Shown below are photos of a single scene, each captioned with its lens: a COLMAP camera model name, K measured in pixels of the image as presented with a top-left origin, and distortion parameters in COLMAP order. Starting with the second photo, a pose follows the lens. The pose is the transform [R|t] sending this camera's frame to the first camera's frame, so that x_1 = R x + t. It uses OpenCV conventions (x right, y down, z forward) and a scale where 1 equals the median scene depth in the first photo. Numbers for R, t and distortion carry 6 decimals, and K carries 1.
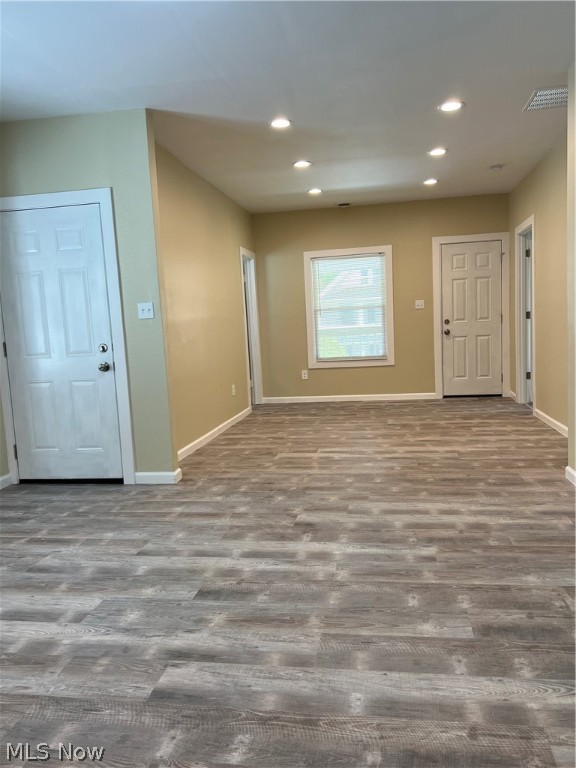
lens RADIAL K [[574.4, 0, 288.0], [0, 574.4, 384.0], [0, 0, 1]] dist [0.118457, -0.193586]
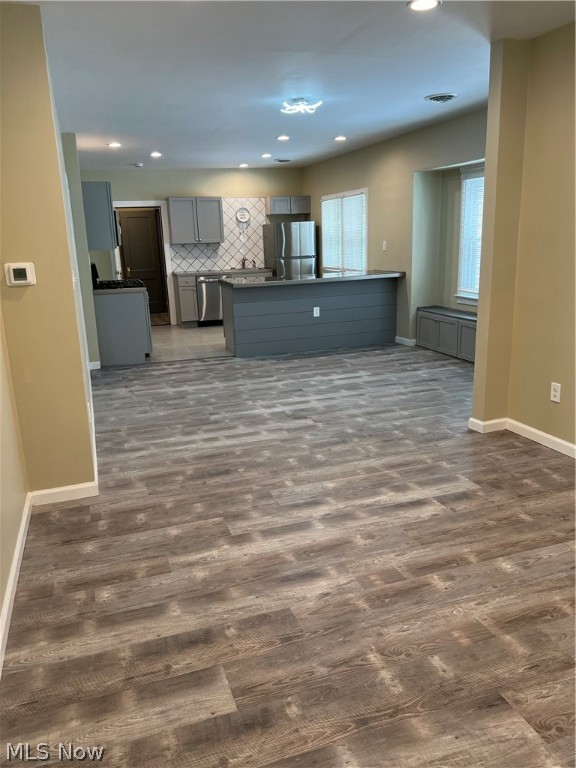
lens RADIAL K [[574.4, 0, 288.0], [0, 574.4, 384.0], [0, 0, 1]] dist [0.118457, -0.193586]
pose [[-0.868909, 0.192572, -0.455975, 0.676891], [0.021309, 0.934913, 0.354237, -0.342968], [0.494513, 0.298083, -0.816458, 2.056337]]
